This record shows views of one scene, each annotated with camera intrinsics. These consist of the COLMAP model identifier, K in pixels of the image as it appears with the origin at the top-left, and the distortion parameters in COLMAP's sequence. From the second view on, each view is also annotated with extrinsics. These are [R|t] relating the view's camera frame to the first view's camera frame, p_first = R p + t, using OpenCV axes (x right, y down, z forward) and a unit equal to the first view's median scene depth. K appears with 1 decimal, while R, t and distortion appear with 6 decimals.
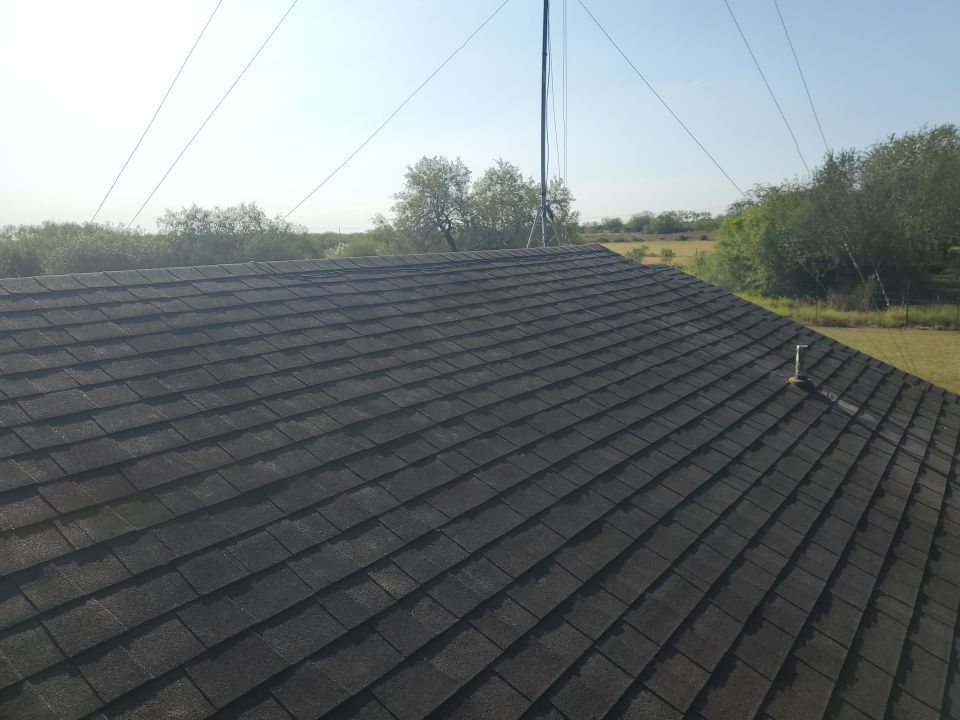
lens RADIAL K [[762.7, 0, 491.3], [0, 762.7, 344.6], [0, 0, 1]] dist [0.019581, -0.003834]
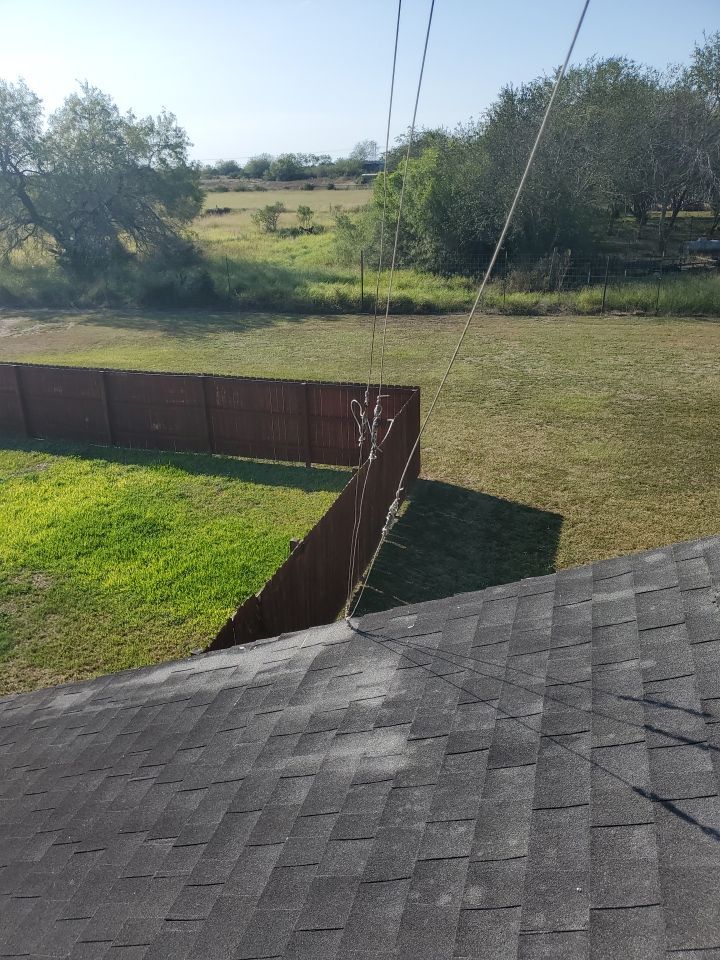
lens RADIAL K [[762.7, 0, 353.7], [0, 762.7, 485.6], [0, 0, 1]] dist [0.019581, -0.003834]
pose [[0.952955, -0.113235, 0.281166, 0.008087], [0.043837, 0.969334, 0.241804, -0.035795], [-0.299925, -0.218103, 0.928696, 0.158930]]
